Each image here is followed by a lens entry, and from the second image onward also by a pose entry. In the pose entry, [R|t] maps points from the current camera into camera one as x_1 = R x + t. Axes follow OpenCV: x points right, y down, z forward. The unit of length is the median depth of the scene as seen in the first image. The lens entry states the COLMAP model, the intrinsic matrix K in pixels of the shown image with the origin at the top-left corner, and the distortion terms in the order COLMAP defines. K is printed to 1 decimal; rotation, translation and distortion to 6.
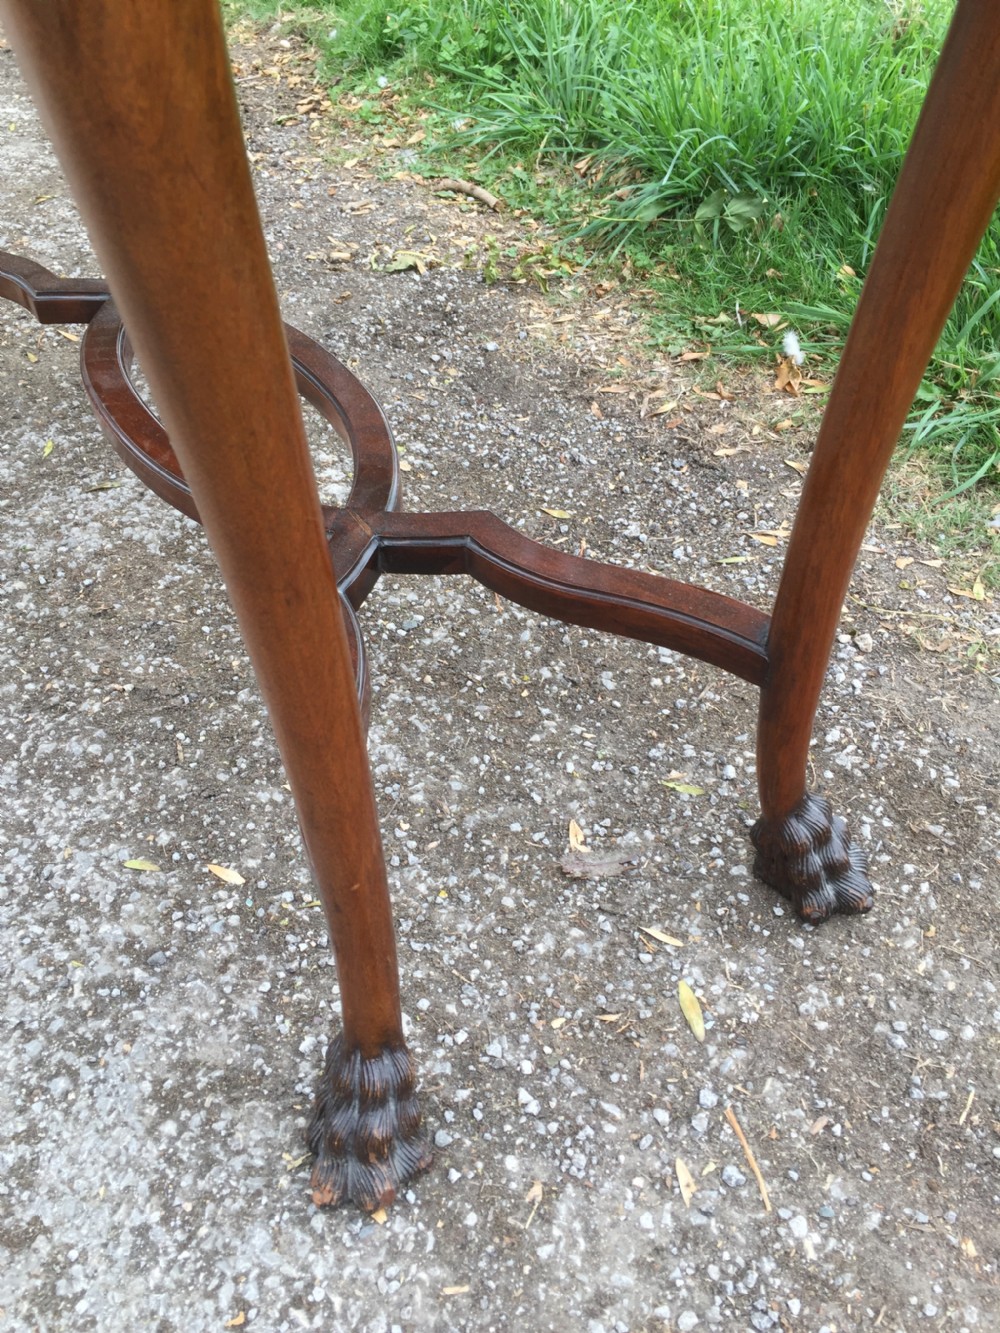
lens RADIAL K [[1191.6, 0, 502.6], [0, 1191.6, 639.8], [0, 0, 1]] dist [0.078263, -0.112471]
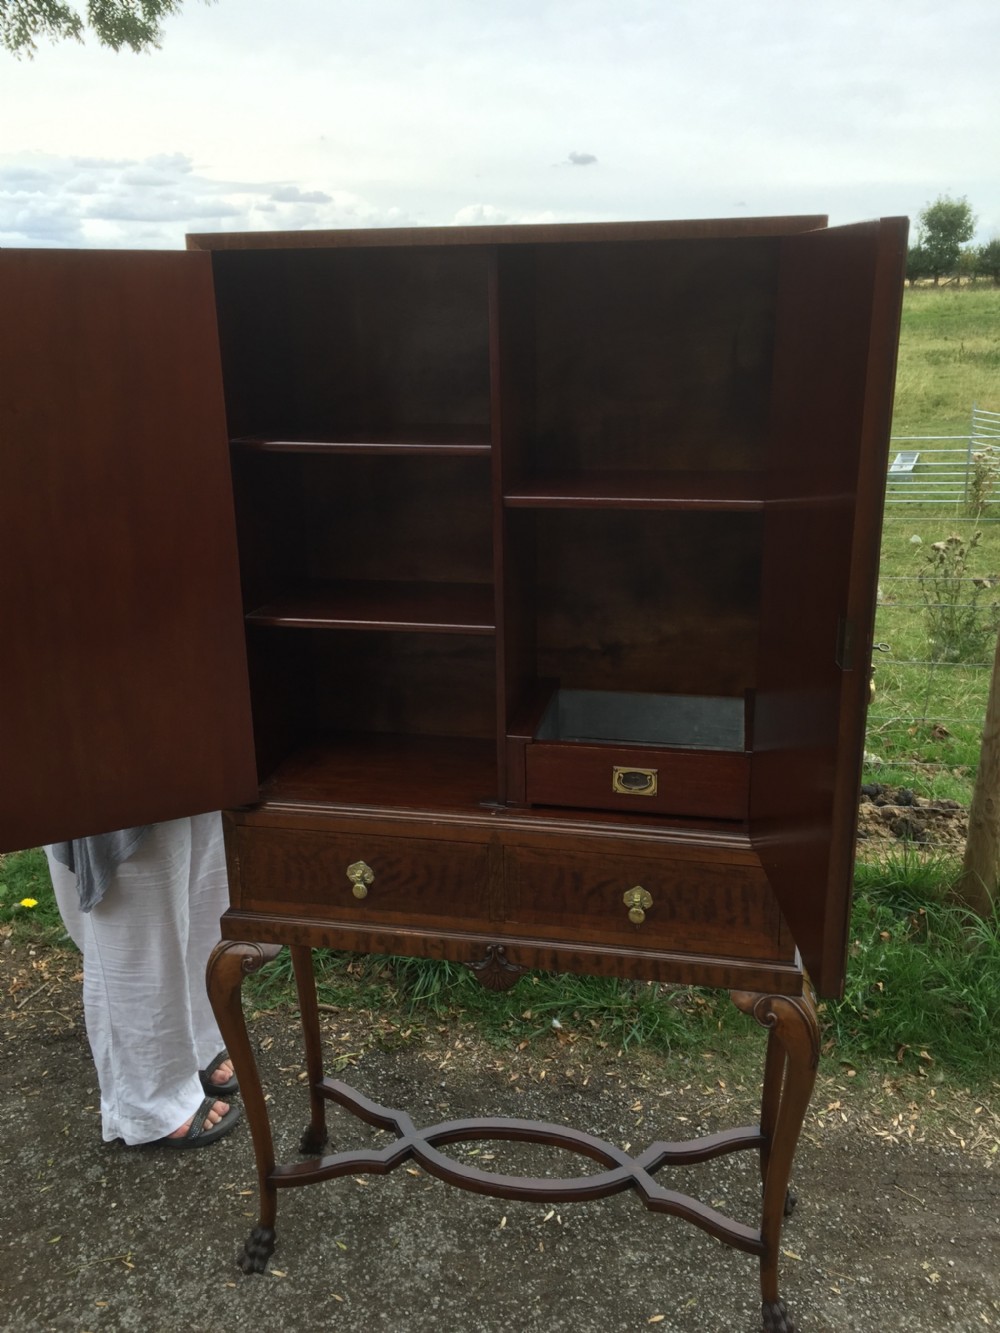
lens RADIAL K [[1156.0, 0, 515.7], [0, 1156.0, 646.1], [0, 0, 1]] dist [0.092242, -0.132263]
pose [[0.689696, -0.203704, 0.694855, -1.892101], [0.465274, 0.859966, -0.209711, -0.672081], [-0.554833, 0.467935, 0.687893, -1.306564]]
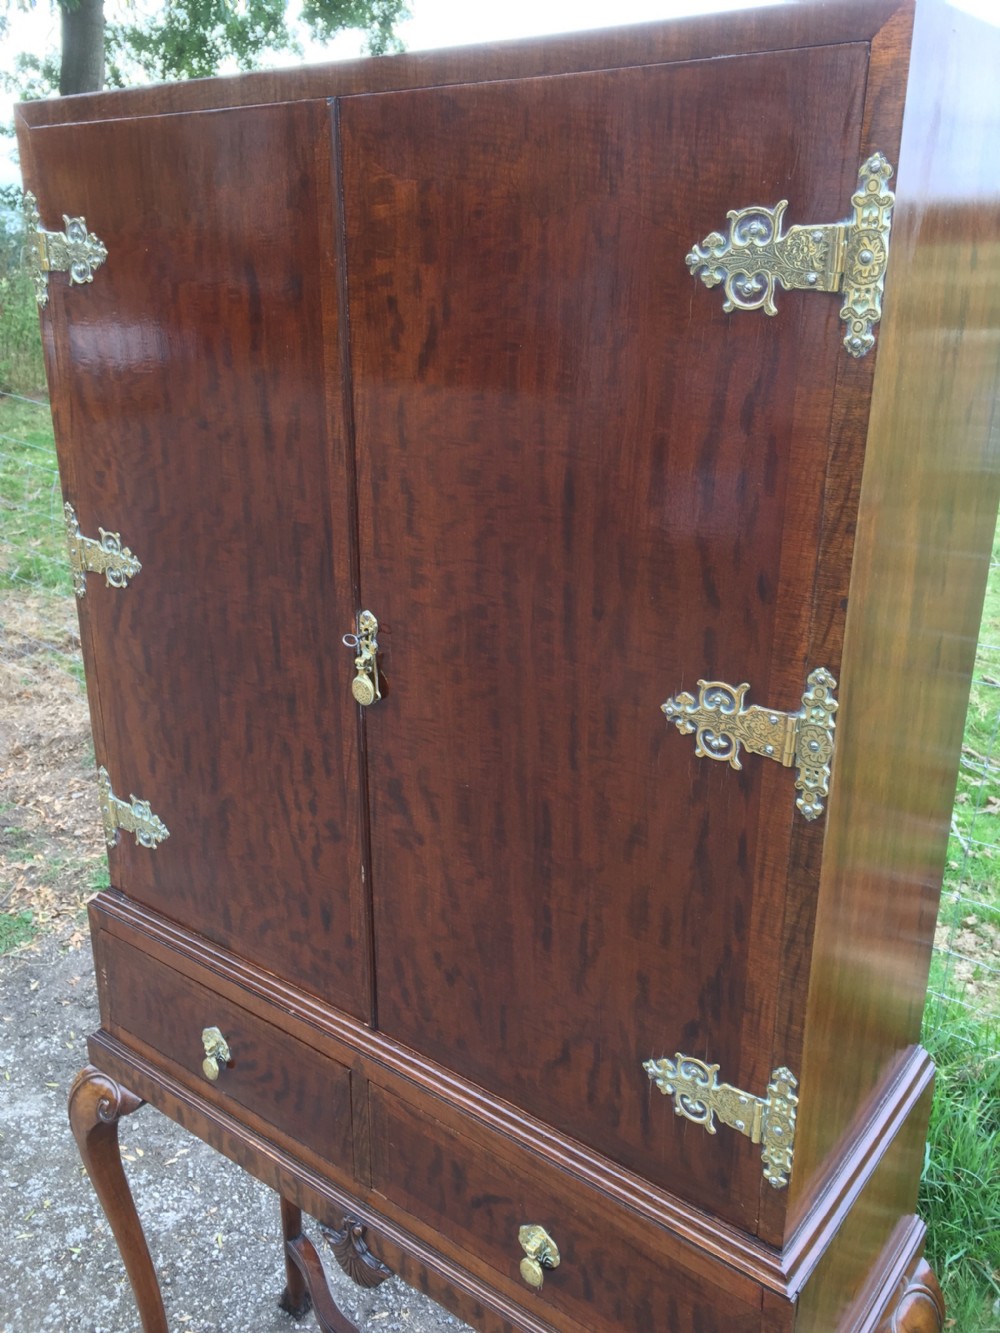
lens RADIAL K [[1145.6, 0, 515.0], [0, 1145.6, 630.7], [0, 0, 1]] dist [0.089046, -0.119721]
pose [[0.936526, -0.092666, 0.338129, -0.668160], [0.210051, 0.920486, -0.329521, -0.826068], [-0.280708, 0.379630, 0.881524, -1.083839]]
